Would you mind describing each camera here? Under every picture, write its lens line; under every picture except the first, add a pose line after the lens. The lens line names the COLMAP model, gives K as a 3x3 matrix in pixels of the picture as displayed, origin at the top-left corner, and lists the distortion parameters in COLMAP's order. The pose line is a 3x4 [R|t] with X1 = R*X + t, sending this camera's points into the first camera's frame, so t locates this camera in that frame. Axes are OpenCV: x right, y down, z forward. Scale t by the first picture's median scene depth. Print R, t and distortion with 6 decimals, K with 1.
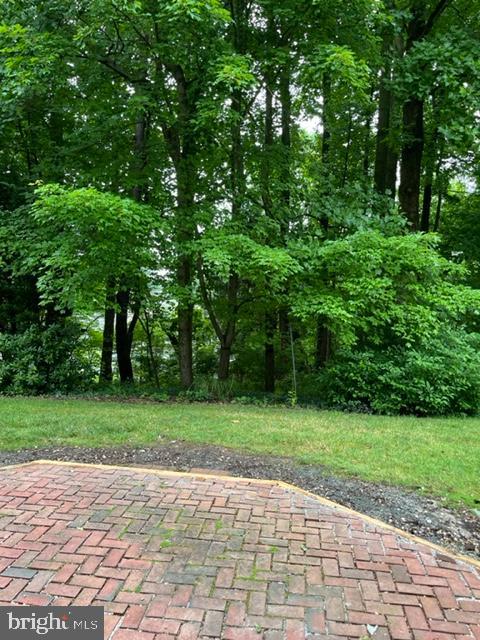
lens RADIAL K [[484.7, 0, 237.9], [0, 484.7, 317.5], [0, 0, 1]] dist [0.034886, -0.037023]
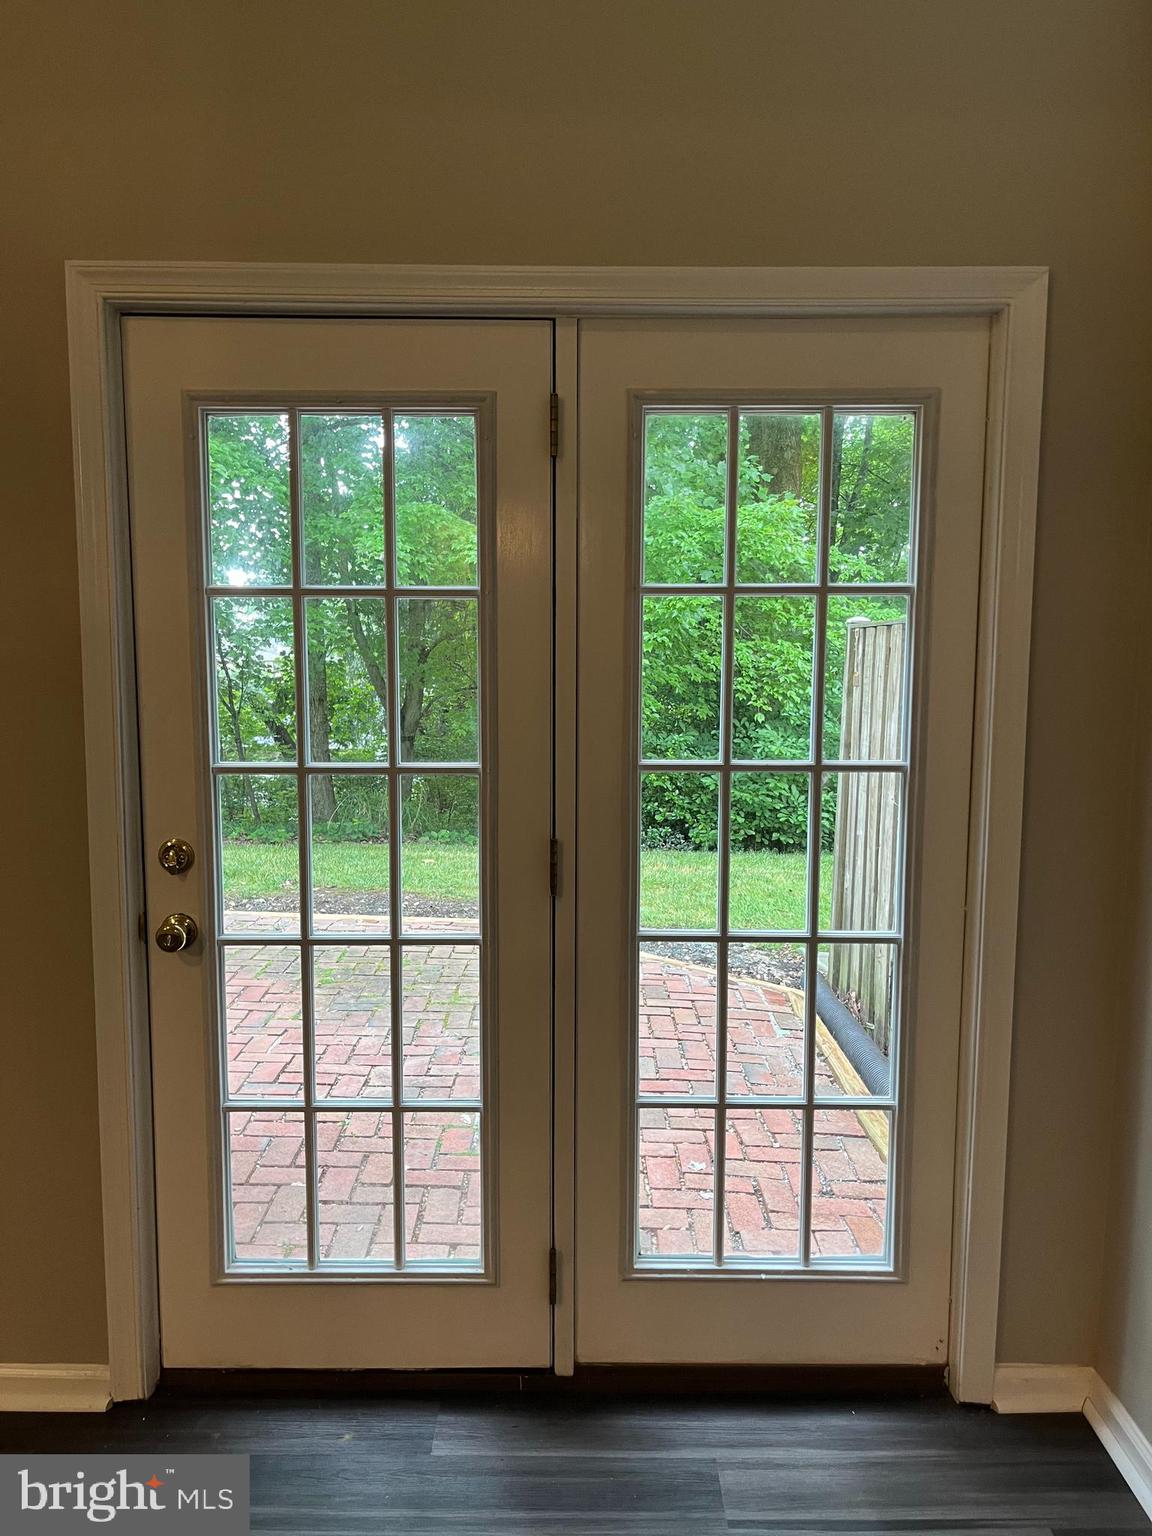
lens RADIAL K [[1163.2, 0, 575.1], [0, 1163.2, 774.6], [0, 0, 1]] dist [0.034886, -0.037023]
pose [[0.992280, -0.025369, 0.121394, 0.002251], [0.015934, 0.996820, 0.078076, 0.017153], [-0.122989, -0.075539, 0.989529, -0.210348]]
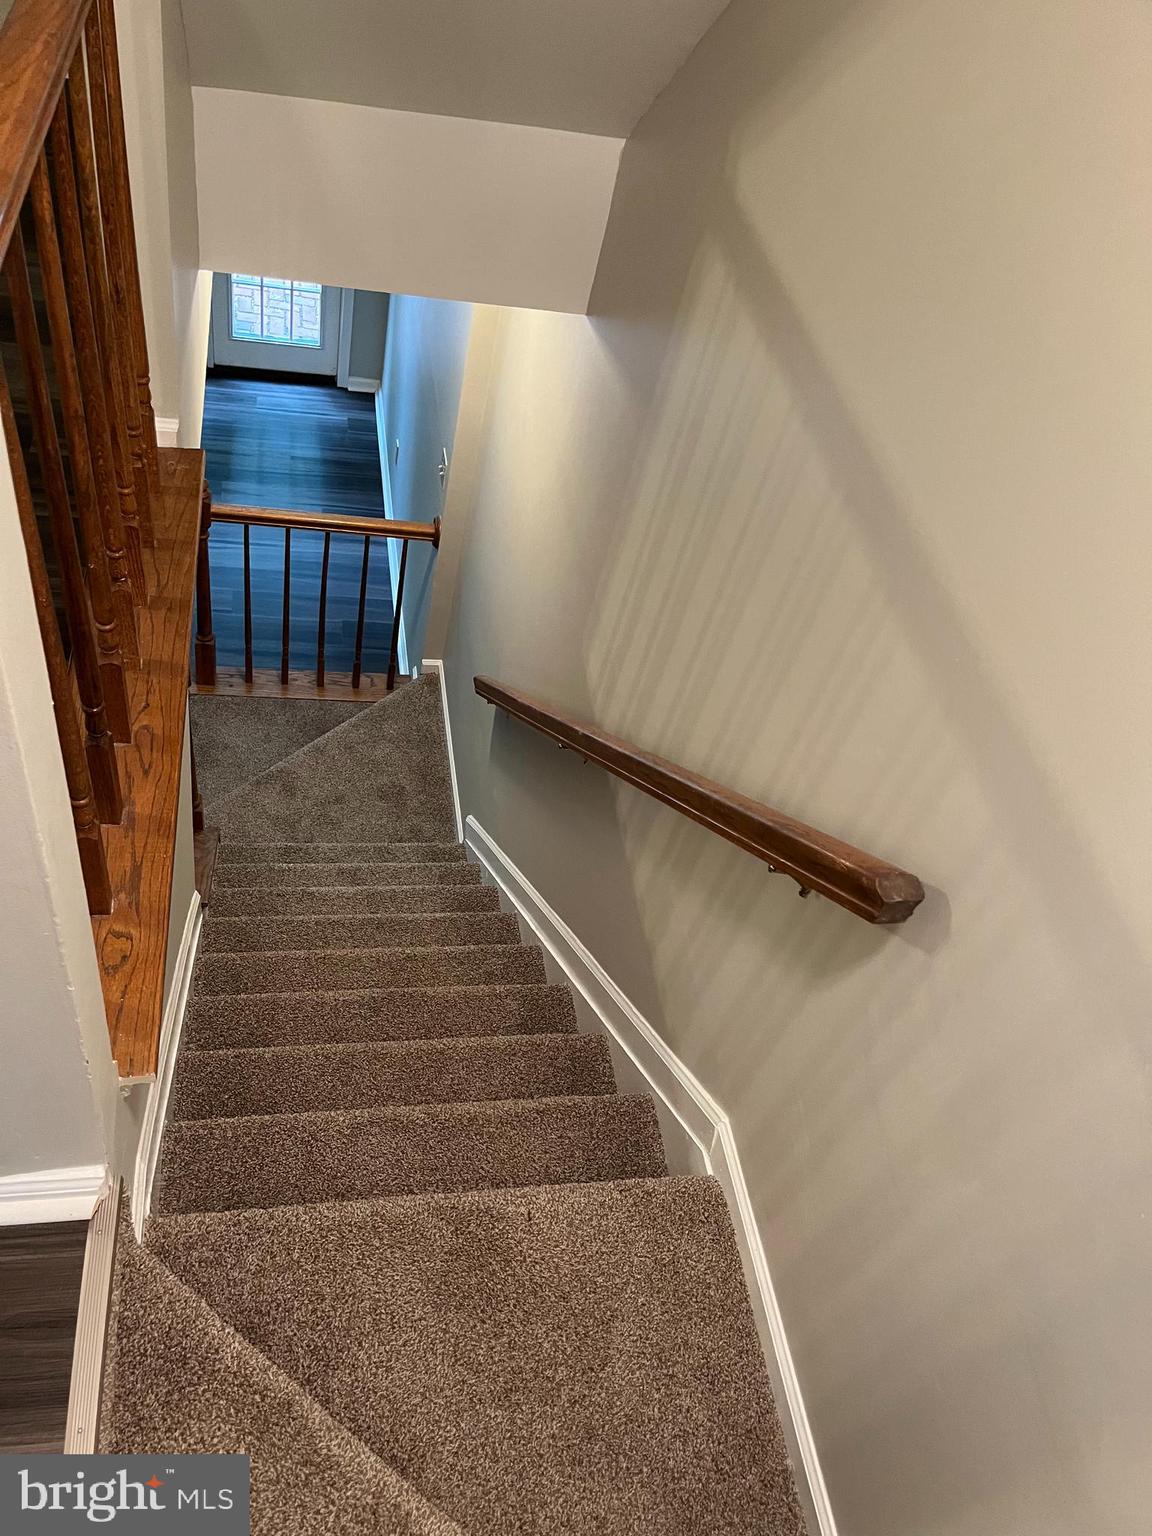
lens RADIAL K [[1163.2, 0, 577.2], [0, 1163.2, 772.3], [0, 0, 1]] dist [0.034886, -0.037023]
pose [[0.944032, -0.091673, 0.316858, -0.030326], [-0.169439, 0.689408, 0.704278, -0.509298], [-0.283008, -0.718549, 0.635290, -1.276317]]
